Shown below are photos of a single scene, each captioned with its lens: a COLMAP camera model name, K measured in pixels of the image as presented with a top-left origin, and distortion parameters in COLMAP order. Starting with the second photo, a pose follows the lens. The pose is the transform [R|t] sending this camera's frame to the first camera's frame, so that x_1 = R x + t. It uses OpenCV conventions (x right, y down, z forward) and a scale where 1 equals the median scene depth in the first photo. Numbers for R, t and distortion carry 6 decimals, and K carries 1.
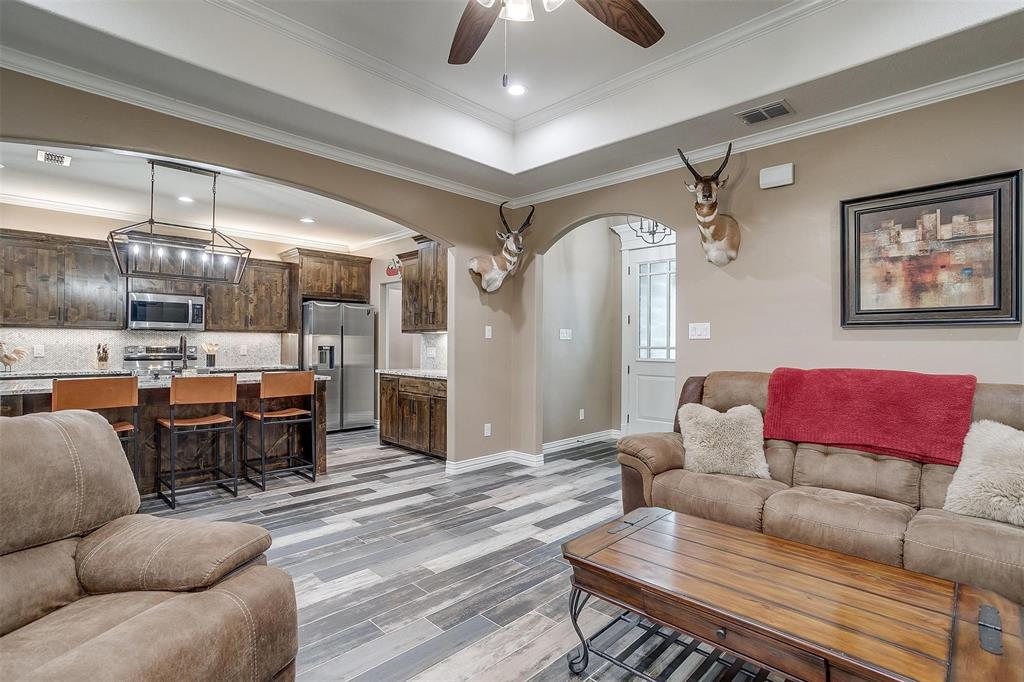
lens RADIAL K [[494.8, 0, 509.6], [0, 494.8, 341.6], [0, 0, 1]] dist [-0.047083, 0.021512]
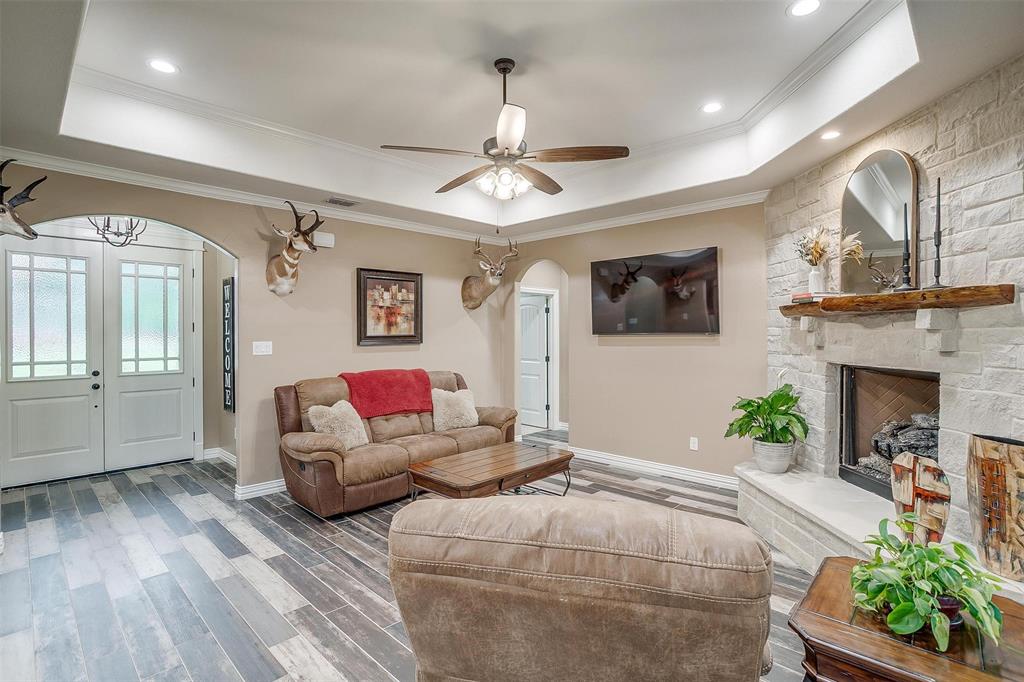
lens RADIAL K [[494.8, 0, 512.2], [0, 494.8, 339.3], [0, 0, 1]] dist [-0.047083, 0.021512]
pose [[-0.012337, -0.020170, 0.999720, -1.053761], [-0.001488, 0.999796, 0.020154, -0.089451], [-0.999923, -0.001239, -0.012364, 0.540149]]
